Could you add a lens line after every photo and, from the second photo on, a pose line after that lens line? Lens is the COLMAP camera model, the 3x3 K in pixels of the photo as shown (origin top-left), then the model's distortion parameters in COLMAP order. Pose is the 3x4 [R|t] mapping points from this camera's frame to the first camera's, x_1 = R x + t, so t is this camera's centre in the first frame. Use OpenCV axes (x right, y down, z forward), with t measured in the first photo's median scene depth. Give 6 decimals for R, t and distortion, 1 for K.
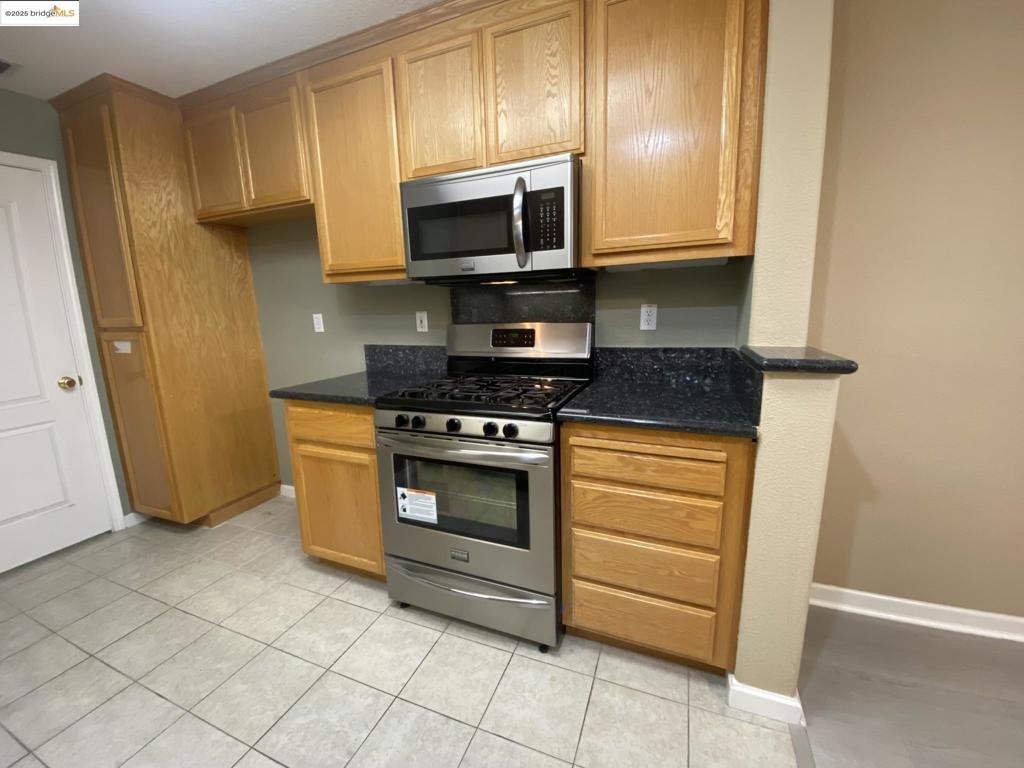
lens RADIAL K [[414.4, 0, 520.7], [0, 414.4, 384.0], [0, 0, 1]] dist [-0.001377, -0.006026]
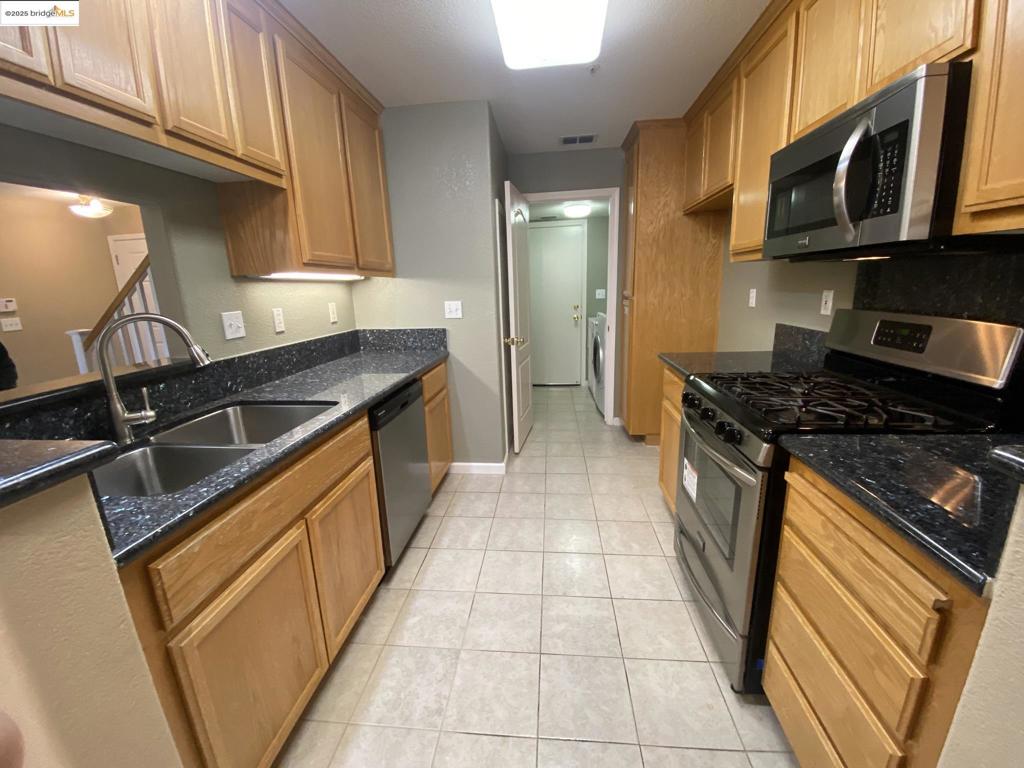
lens RADIAL K [[414.4, 0, 507.6], [0, 414.4, 387.3], [0, 0, 1]] dist [-0.001377, -0.006026]
pose [[0.274650, 0.240123, -0.931079, 0.405420], [-0.141559, 0.967863, 0.207853, -0.068032], [0.951067, 0.074716, 0.299815, 0.149499]]
